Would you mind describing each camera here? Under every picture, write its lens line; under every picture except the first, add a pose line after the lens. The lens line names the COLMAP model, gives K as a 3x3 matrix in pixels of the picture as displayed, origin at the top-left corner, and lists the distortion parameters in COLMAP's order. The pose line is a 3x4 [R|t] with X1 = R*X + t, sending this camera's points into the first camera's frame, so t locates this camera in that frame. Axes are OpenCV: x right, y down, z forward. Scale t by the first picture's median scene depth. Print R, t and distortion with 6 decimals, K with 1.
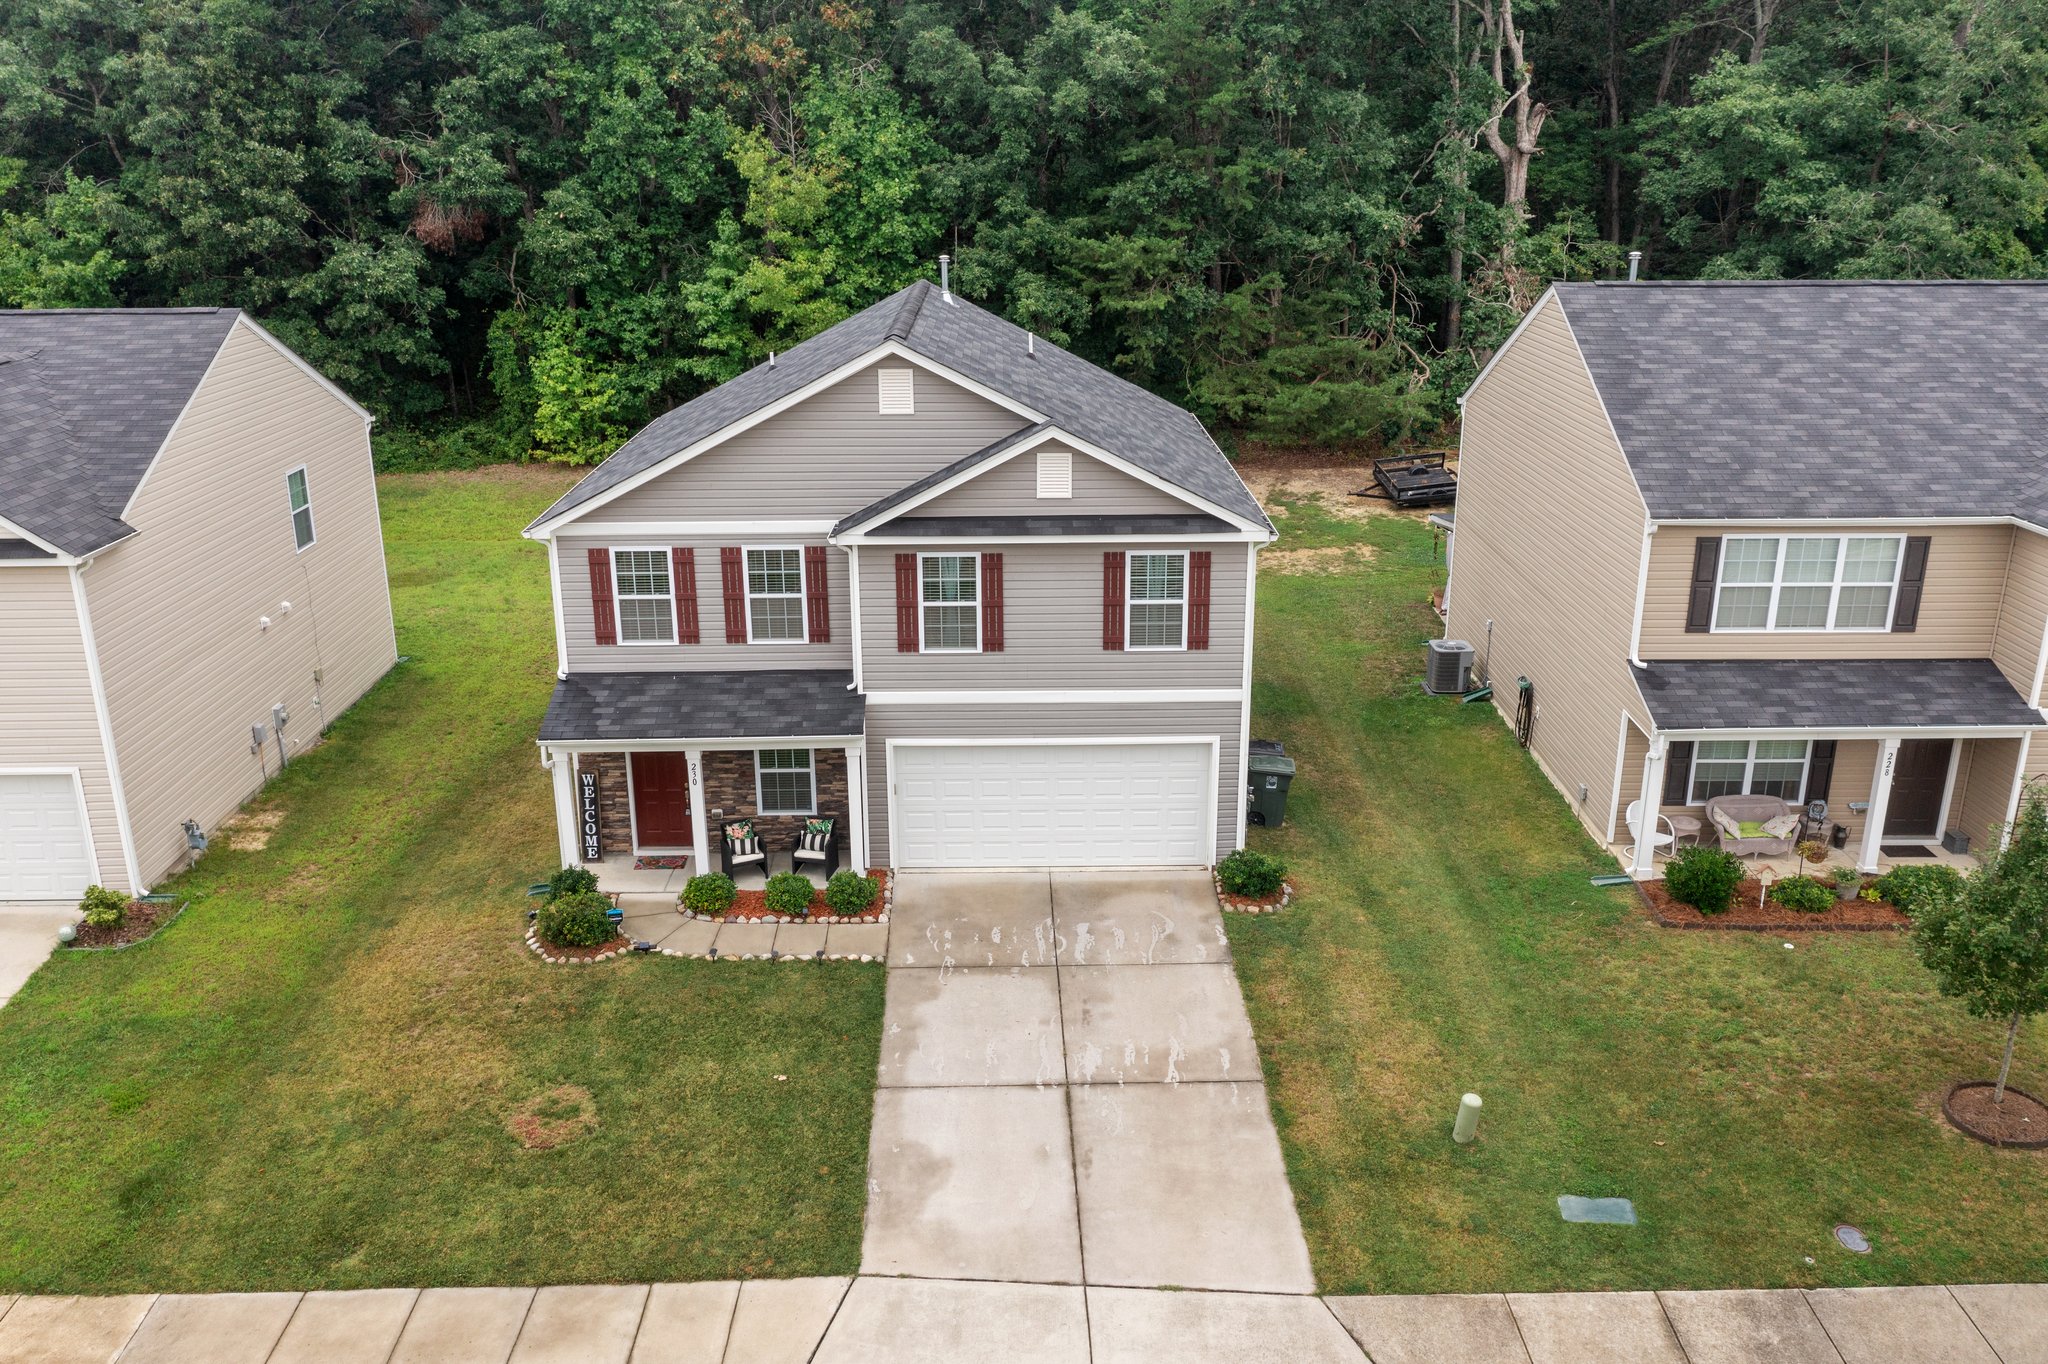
lens RADIAL K [[1611.7, 0, 1023.8], [0, 1611.7, 676.0], [0, 0, 1]] dist [-0.006837, 0.006564]
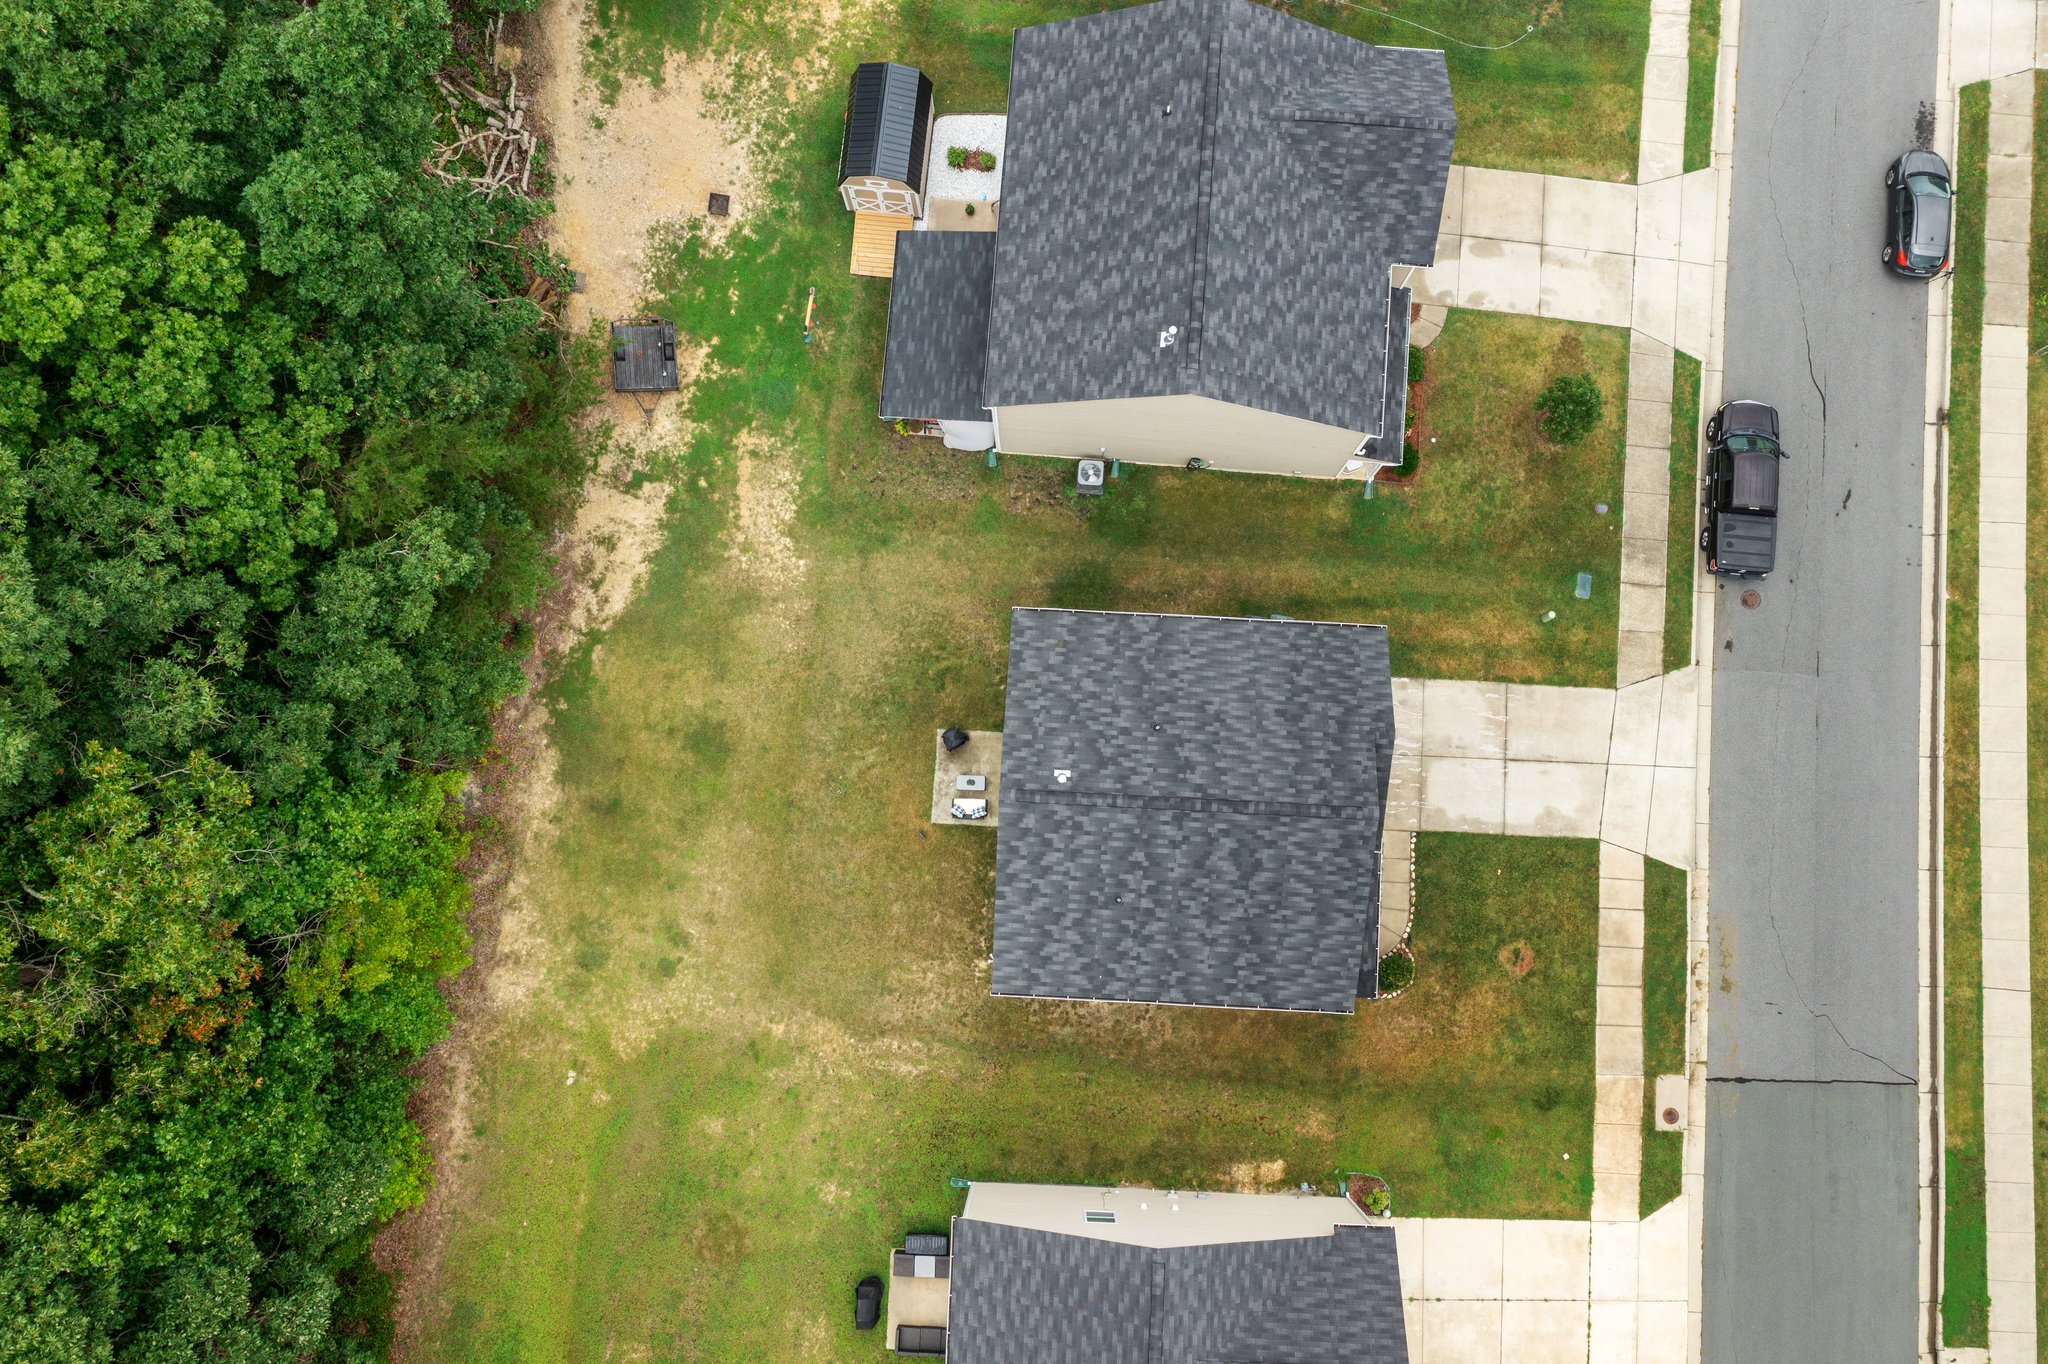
lens RADIAL K [[1606.8, 0, 1027.9], [0, 1606.8, 676.7], [0, 0, 1]] dist [-0.010730, 0.009163]
pose [[0.067590, -0.990886, 0.116517, -0.159036], [0.327611, 0.132351, 0.935497, -1.992962], [-0.942392, -0.025058, 0.333571, 0.718444]]
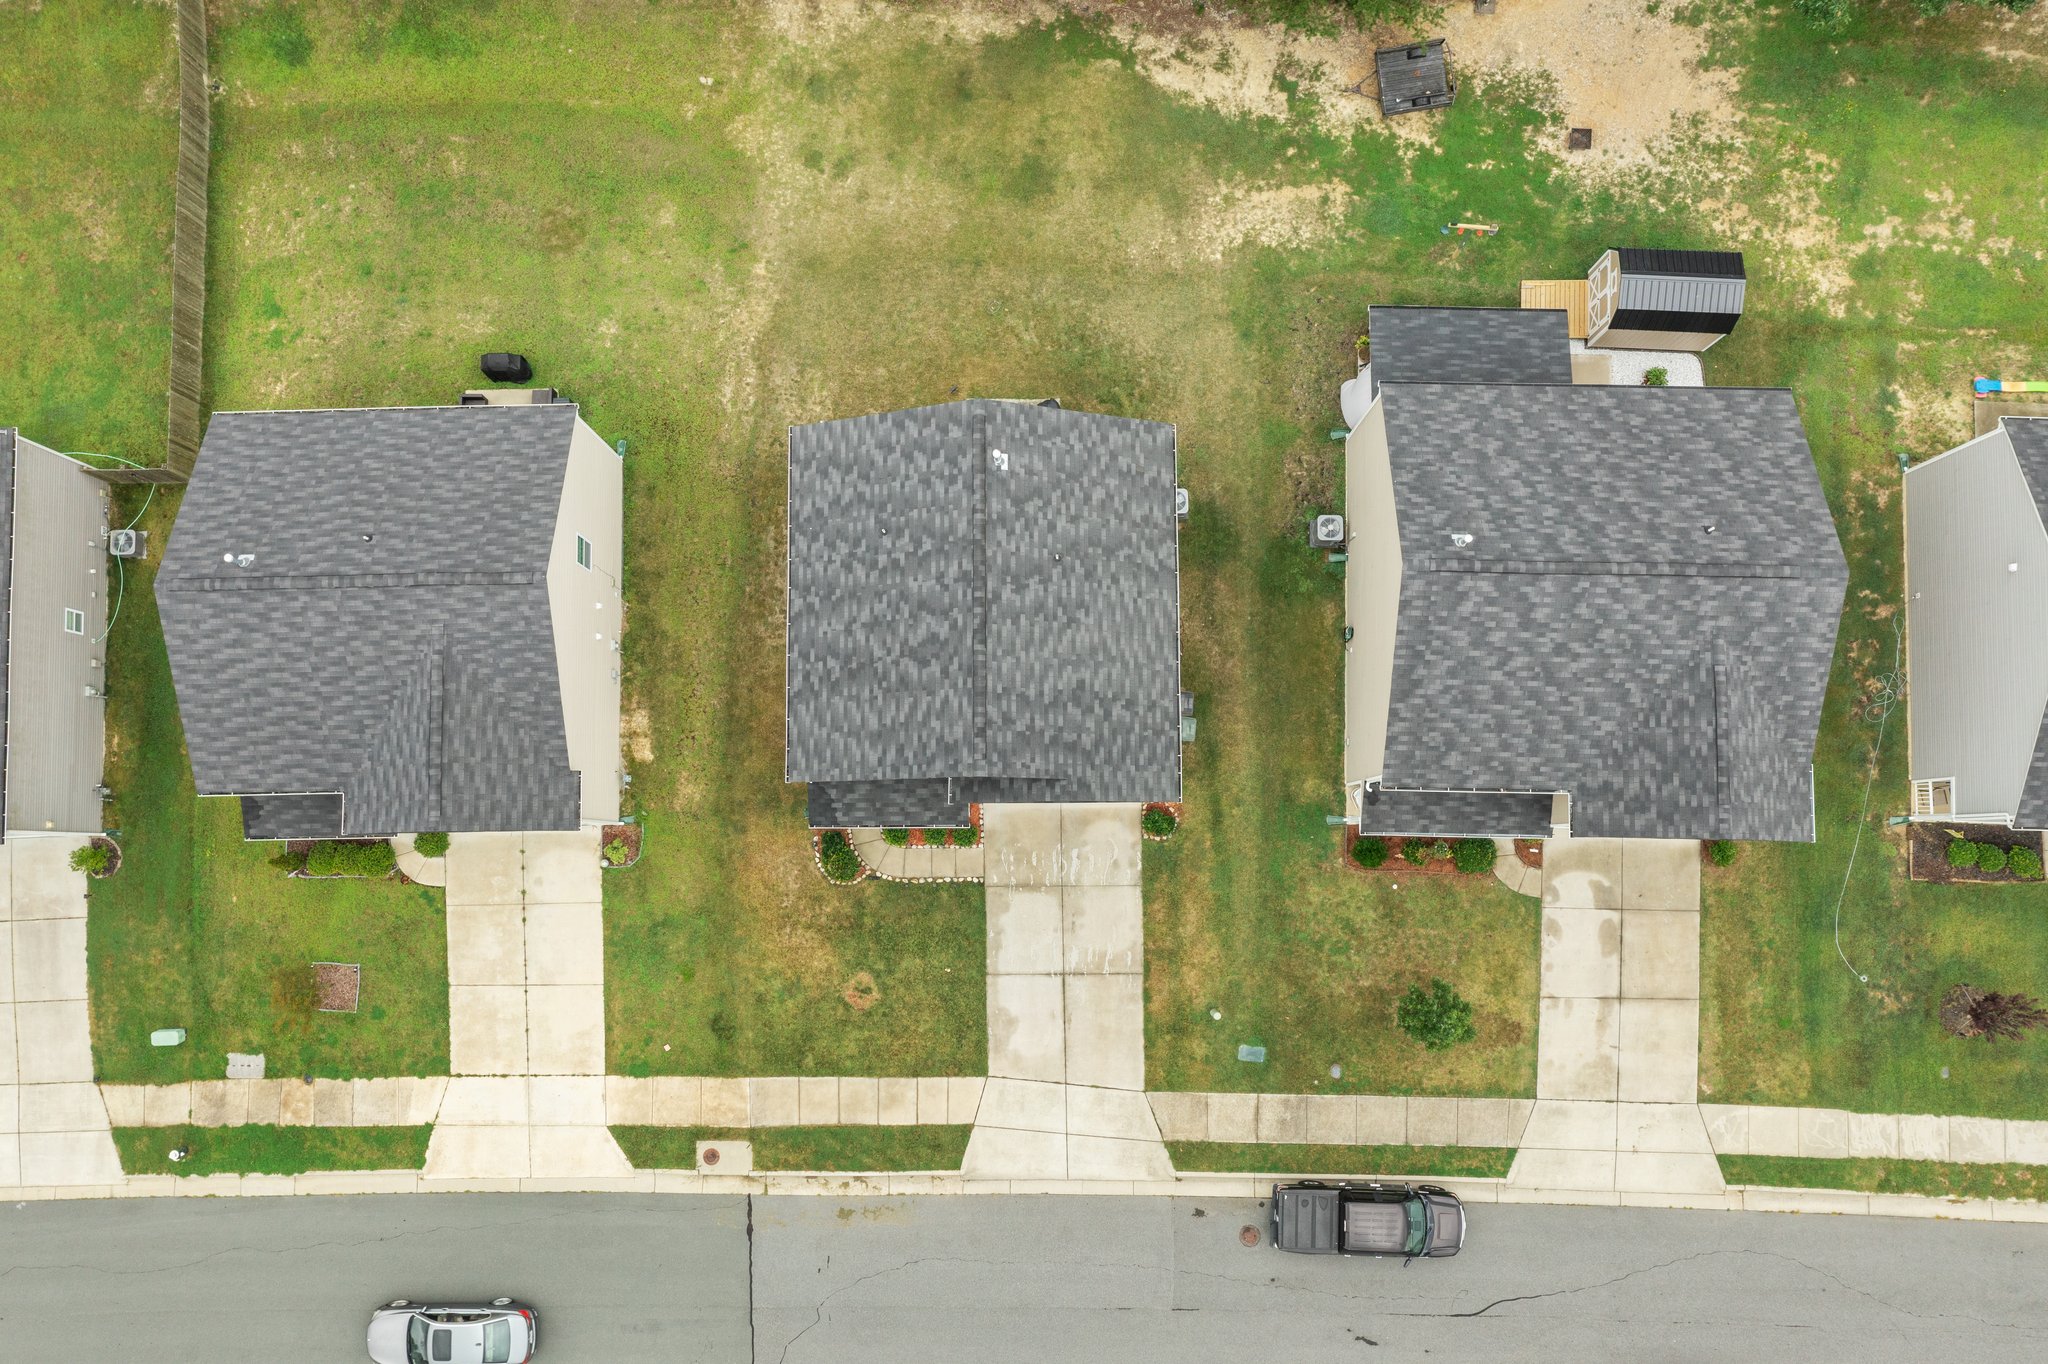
lens RADIAL K [[1611.7, 0, 1023.8], [0, 1611.7, 676.0], [0, 0, 1]] dist [-0.006837, 0.006564]
pose [[0.999946, 0.009185, -0.004814, -0.022276], [0.000490, 0.421895, 0.906645, -1.817213], [0.010359, -0.906598, 0.421868, 0.304646]]
